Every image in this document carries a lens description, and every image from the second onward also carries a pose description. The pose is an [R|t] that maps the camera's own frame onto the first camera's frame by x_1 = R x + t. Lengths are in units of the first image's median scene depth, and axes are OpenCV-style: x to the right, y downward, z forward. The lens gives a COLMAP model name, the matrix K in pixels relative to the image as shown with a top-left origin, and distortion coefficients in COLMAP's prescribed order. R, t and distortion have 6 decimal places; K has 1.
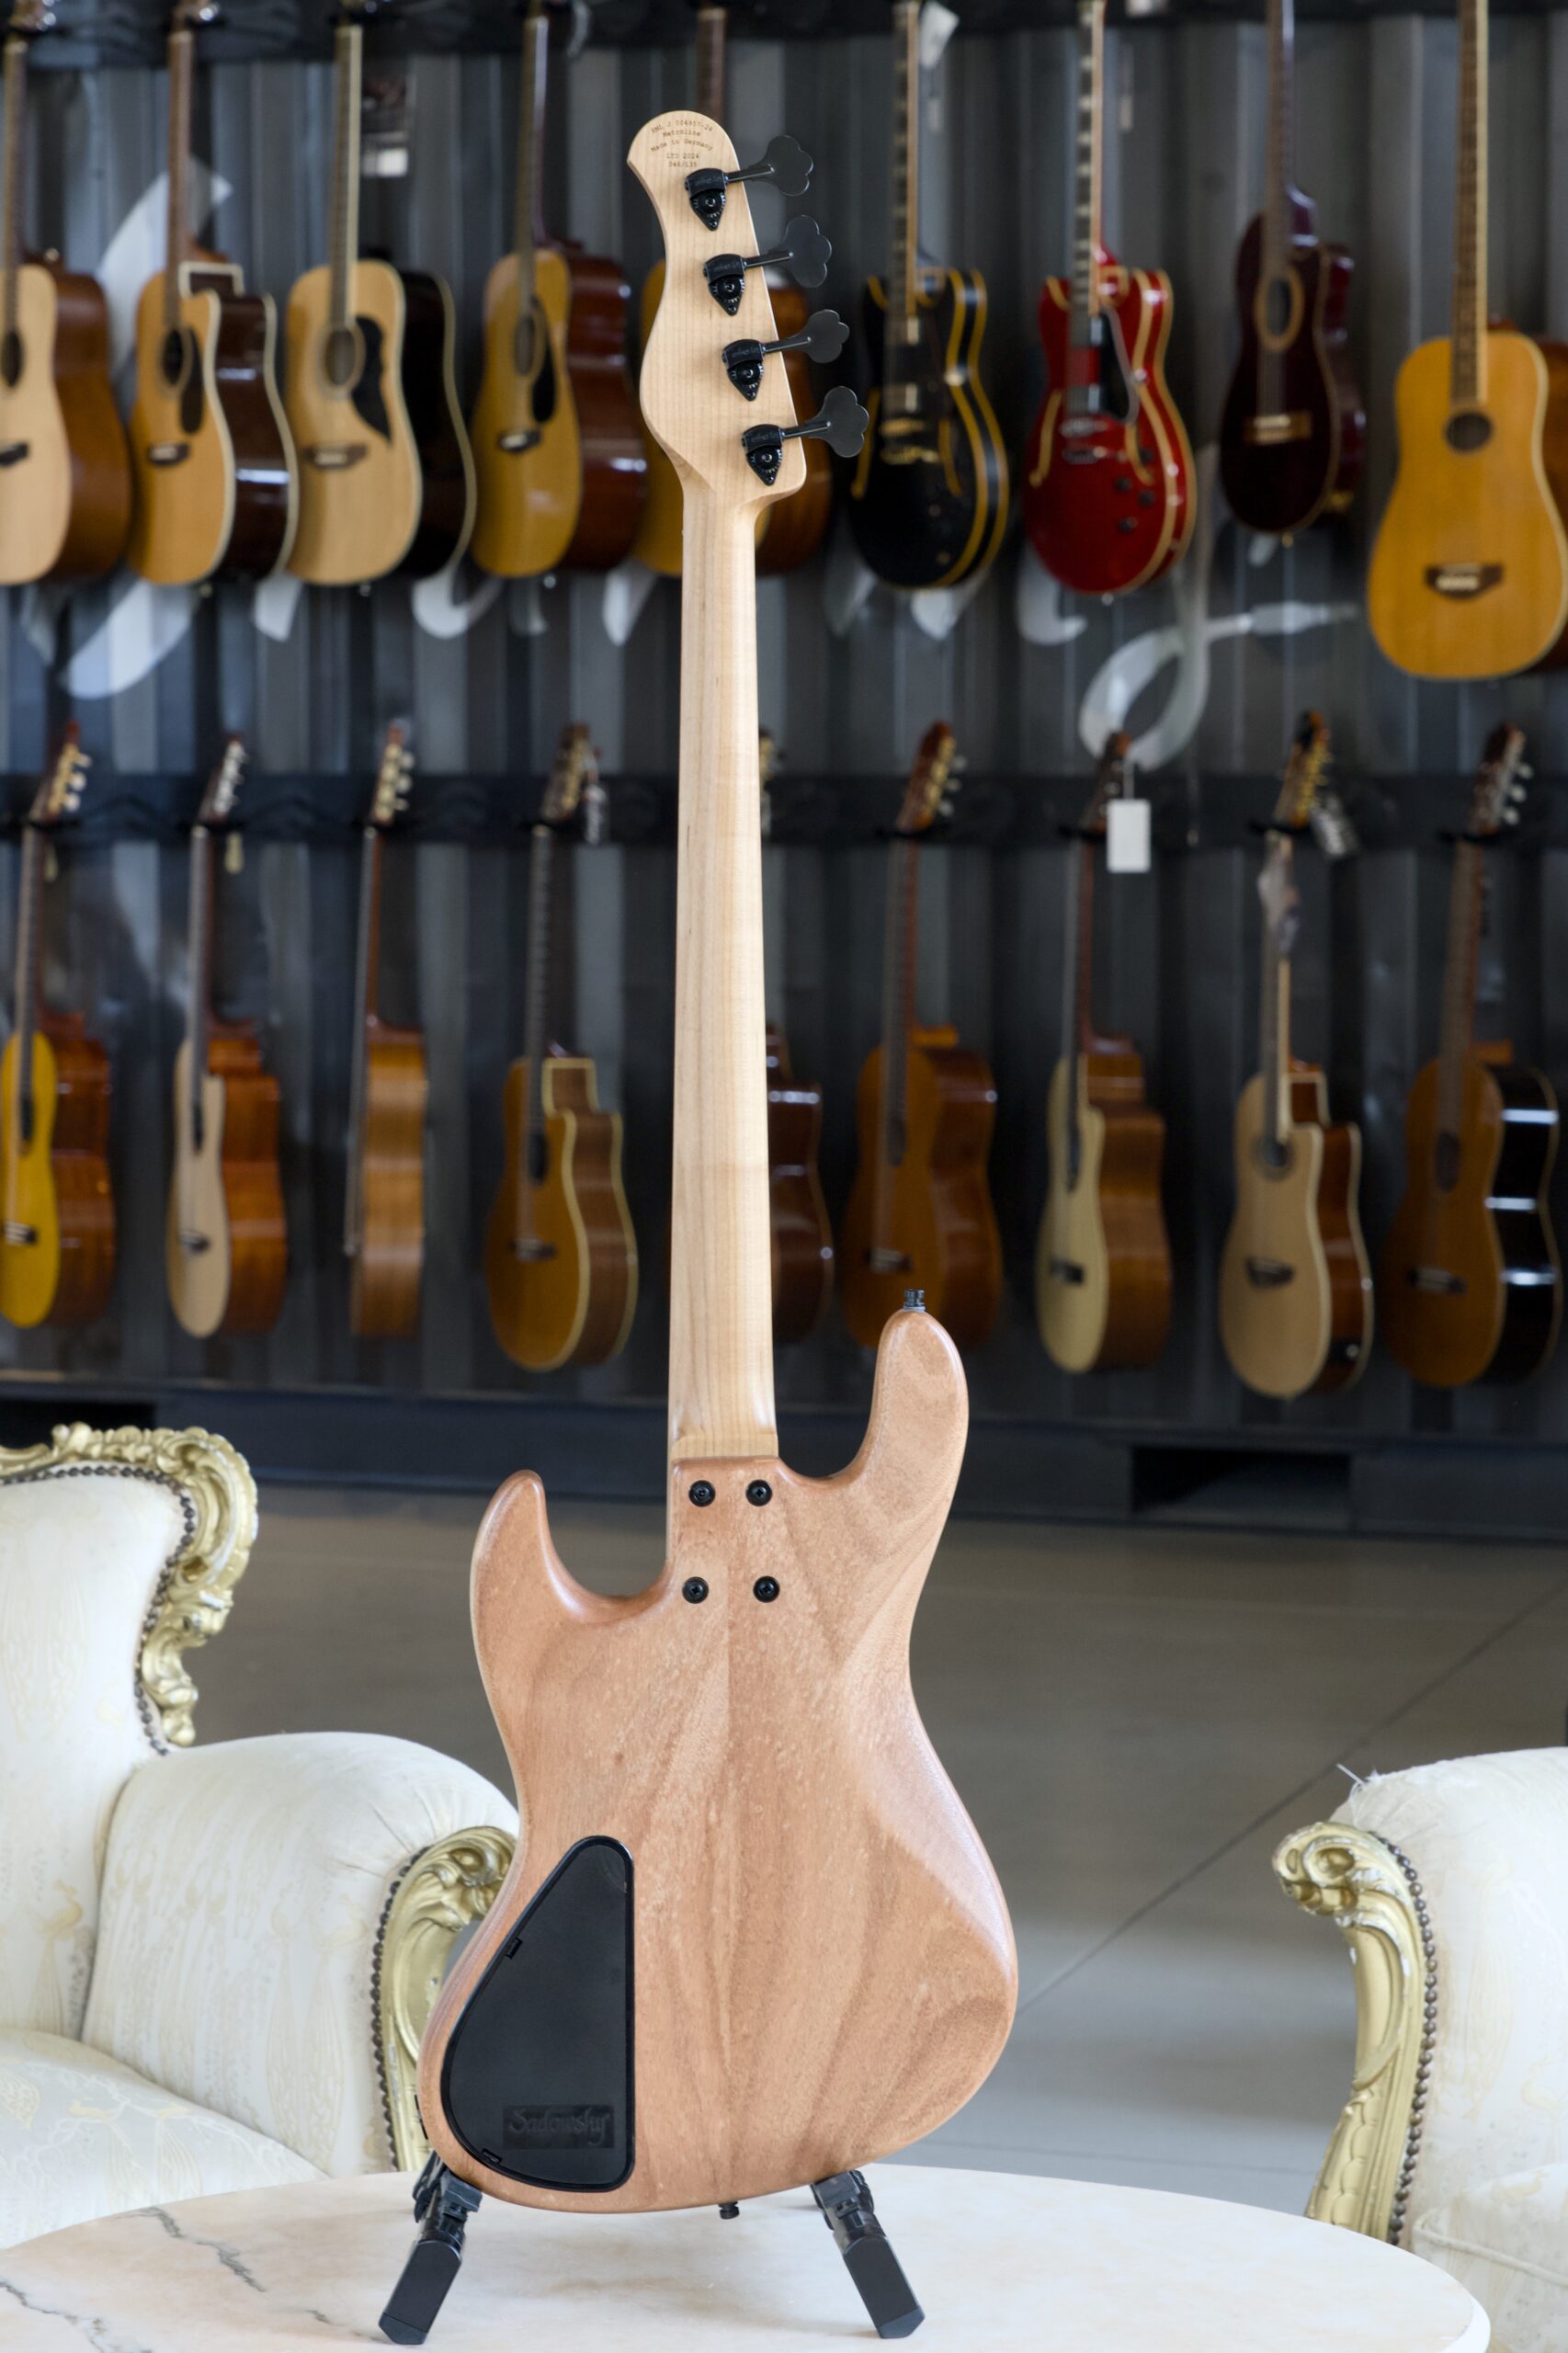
lens RADIAL K [[6206.8, 0, 784.9], [0, 6206.8, 1170.6], [0, 0, 1]] dist [0.050317, 0.000000]
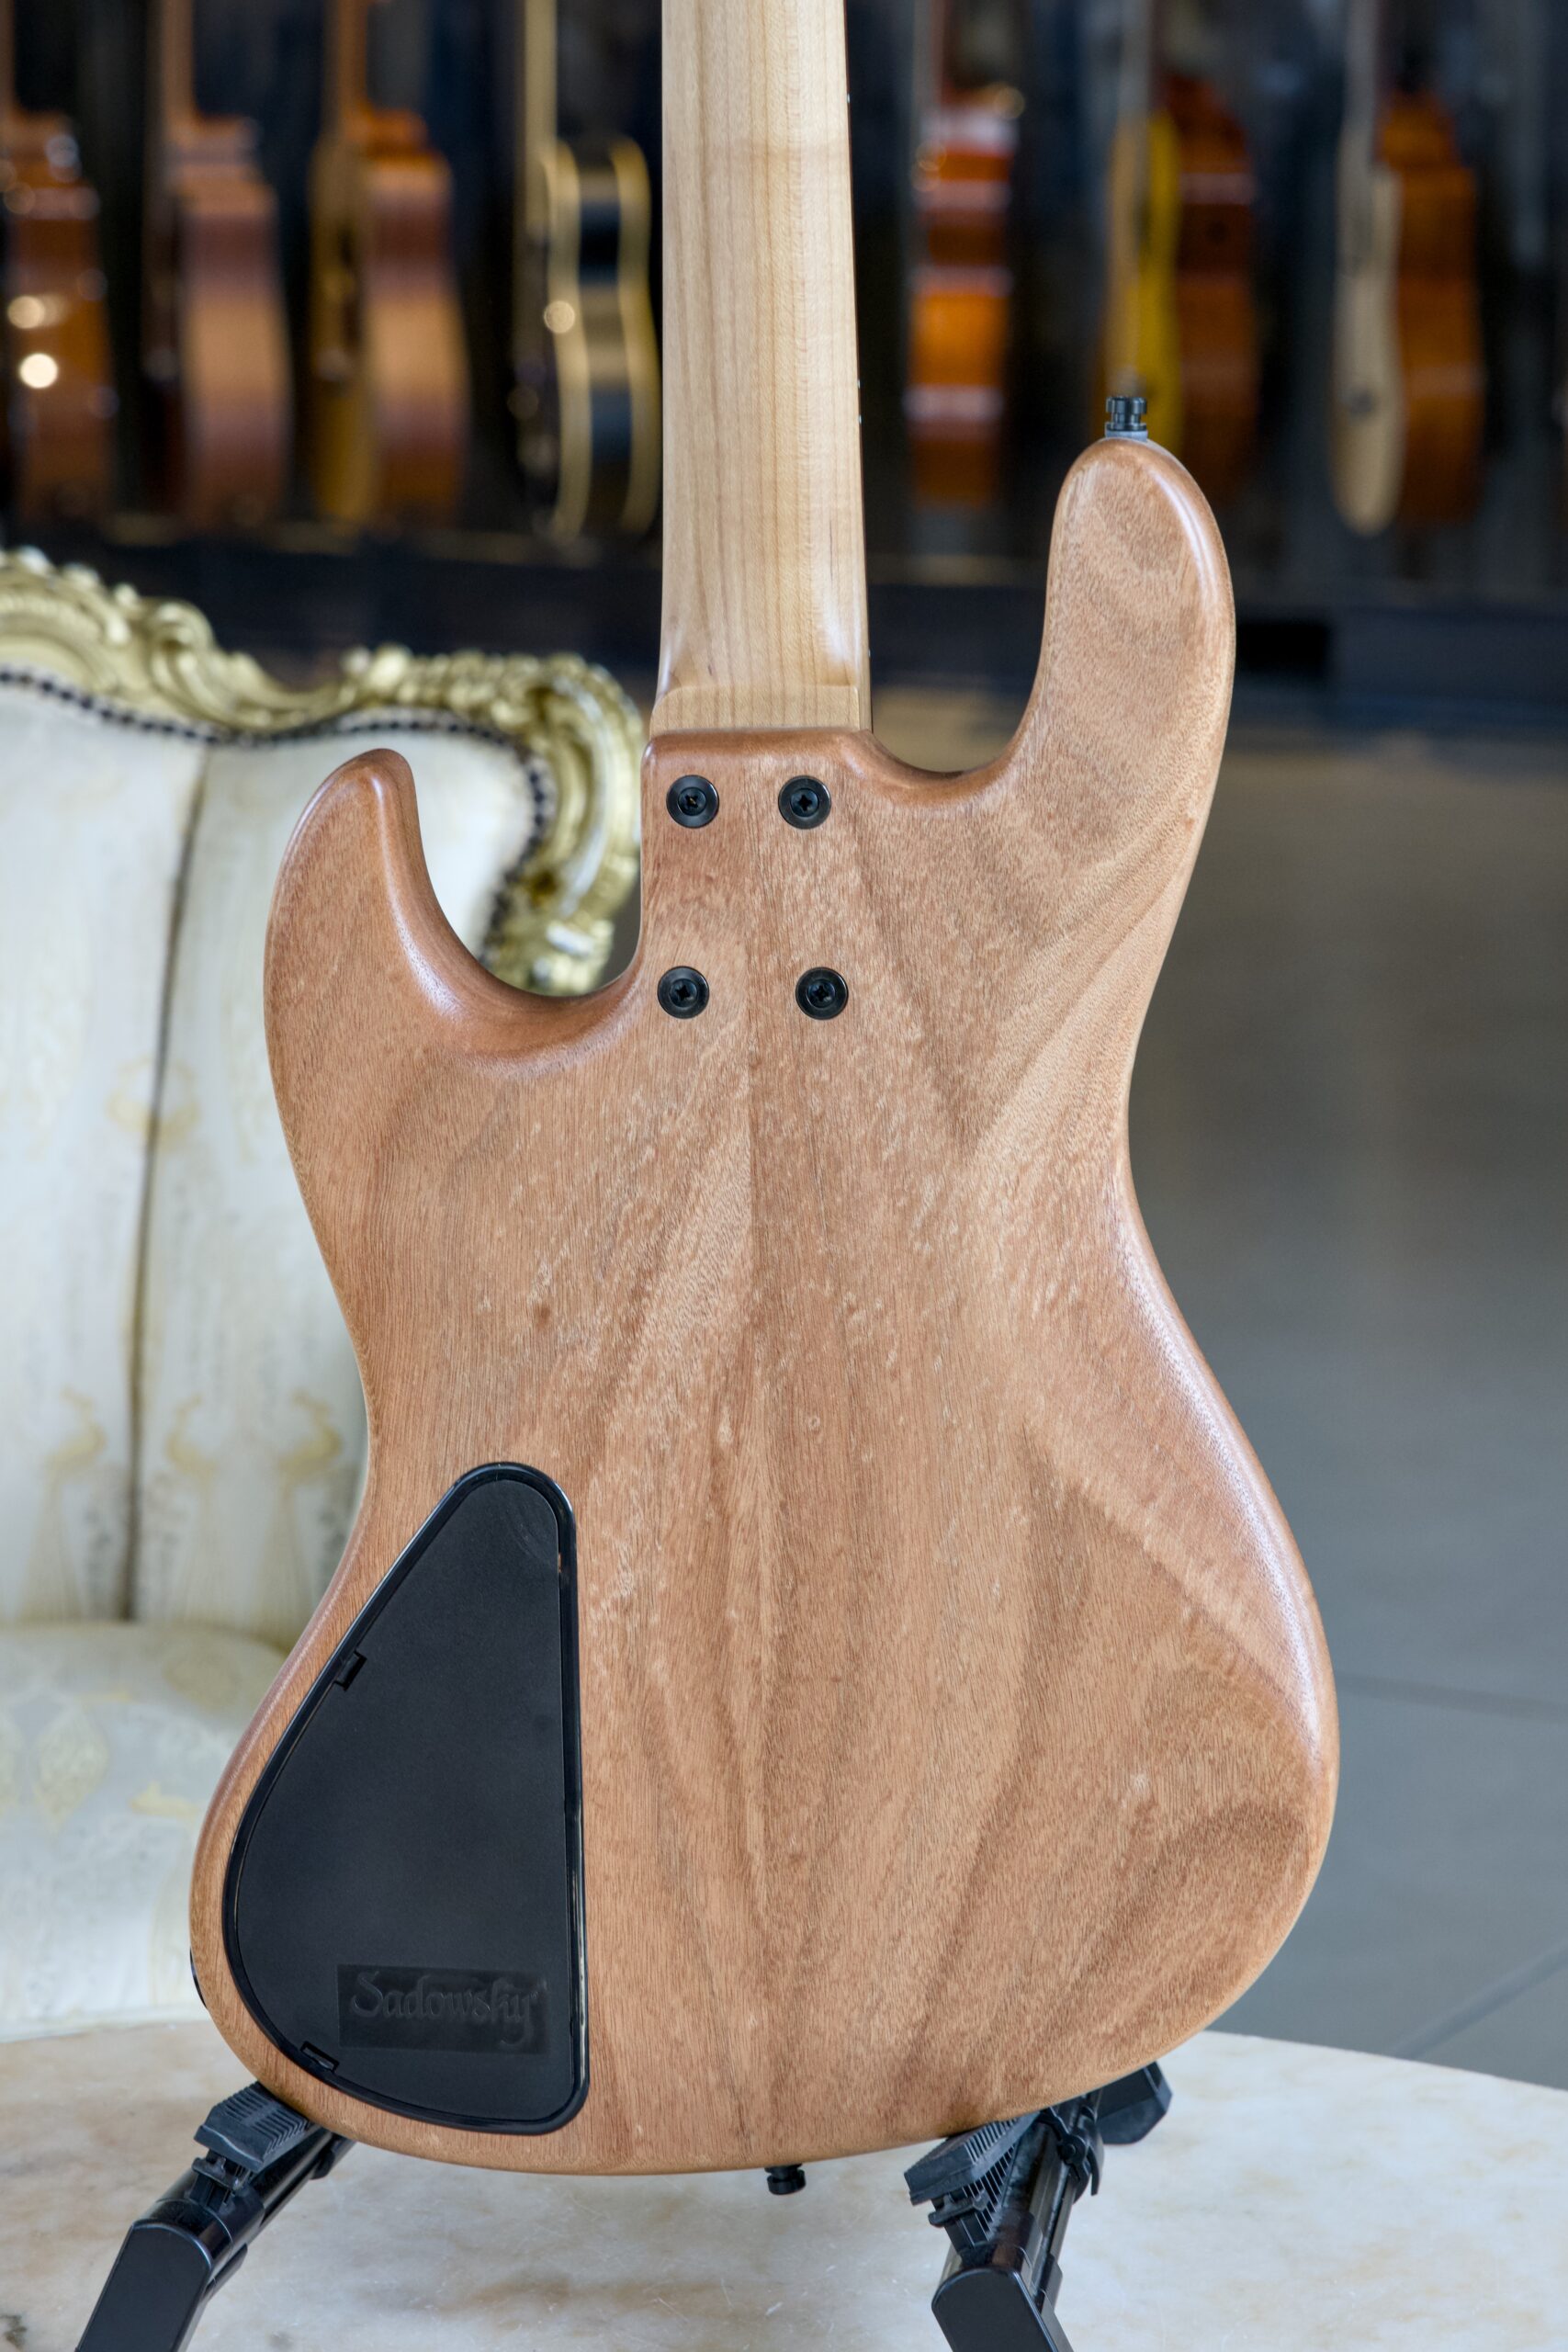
lens RADIAL K [[7212.3, 0, 781.0], [0, 7212.3, 1184.6], [0, 0, 1]] dist [0.006460, 0.000000]
pose [[0.968374, 0.030296, -0.247658, 0.138695], [-0.001658, 0.993360, 0.115034, 0.015426], [0.249499, -0.110985, 0.961994, 0.431942]]
